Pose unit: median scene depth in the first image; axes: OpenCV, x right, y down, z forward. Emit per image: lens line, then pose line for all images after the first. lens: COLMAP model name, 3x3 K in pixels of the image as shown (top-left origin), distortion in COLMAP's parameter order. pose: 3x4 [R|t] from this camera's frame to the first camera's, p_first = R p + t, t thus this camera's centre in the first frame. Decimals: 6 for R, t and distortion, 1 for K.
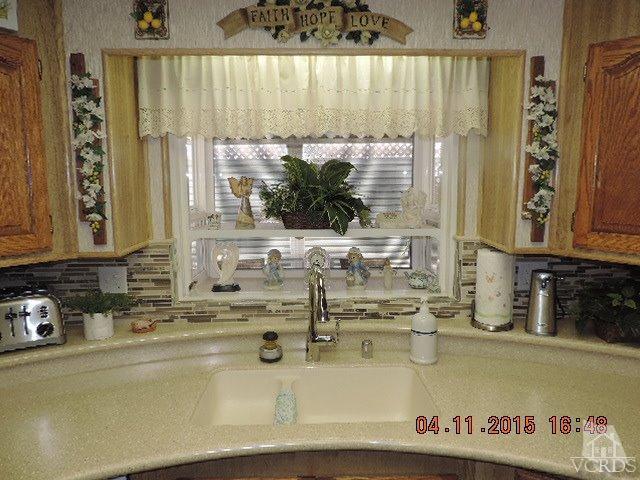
lens RADIAL K [[455.4, 0, 319.2], [0, 455.4, 240.9], [0, 0, 1]] dist [-0.017700, -0.001880]
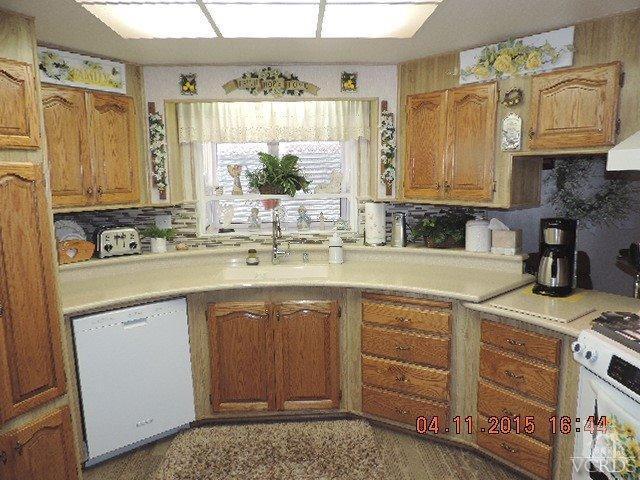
lens RADIAL K [[455.4, 0, 321.2], [0, 455.4, 238.8], [0, 0, 1]] dist [-0.017700, -0.001880]
pose [[0.999607, -0.015288, 0.023481, 0.136165], [0.015126, 0.999861, 0.007075, 0.160387], [-0.023586, -0.006717, 0.999699, -0.890705]]
